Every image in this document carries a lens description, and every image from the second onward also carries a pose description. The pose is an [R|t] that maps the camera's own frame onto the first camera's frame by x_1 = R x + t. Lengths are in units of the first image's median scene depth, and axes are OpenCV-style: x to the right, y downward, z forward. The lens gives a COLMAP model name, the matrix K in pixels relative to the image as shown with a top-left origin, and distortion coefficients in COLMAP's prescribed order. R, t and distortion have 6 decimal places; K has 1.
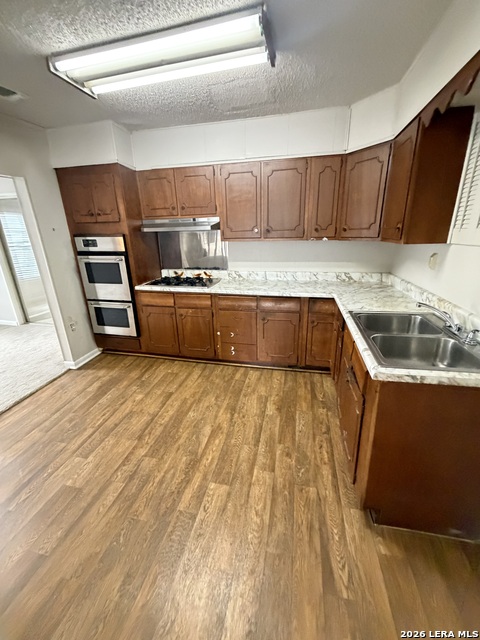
lens RADIAL K [[255.1, 0, 239.0], [0, 255.1, 318.5], [0, 0, 1]] dist [-0.001497, -0.000242]
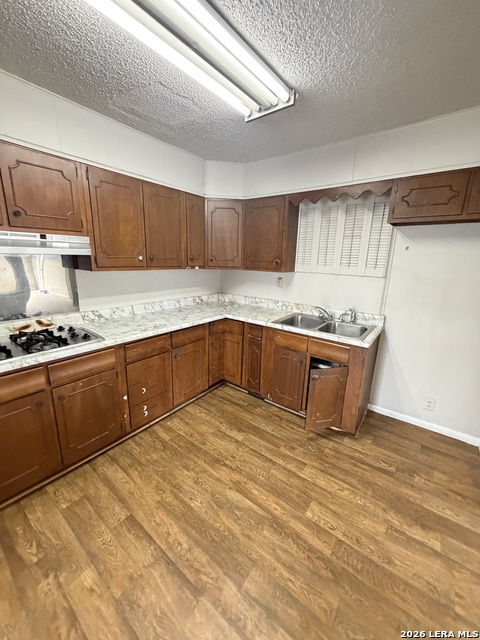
lens RADIAL K [[255.1, 0, 239.0], [0, 255.1, 318.5], [0, 0, 1]] dist [-0.001497, -0.000242]
pose [[0.416085, -0.182390, 0.890846, -0.633965], [0.257888, 0.963123, 0.076736, -0.148674], [-0.871990, 0.197810, 0.447777, 0.422314]]
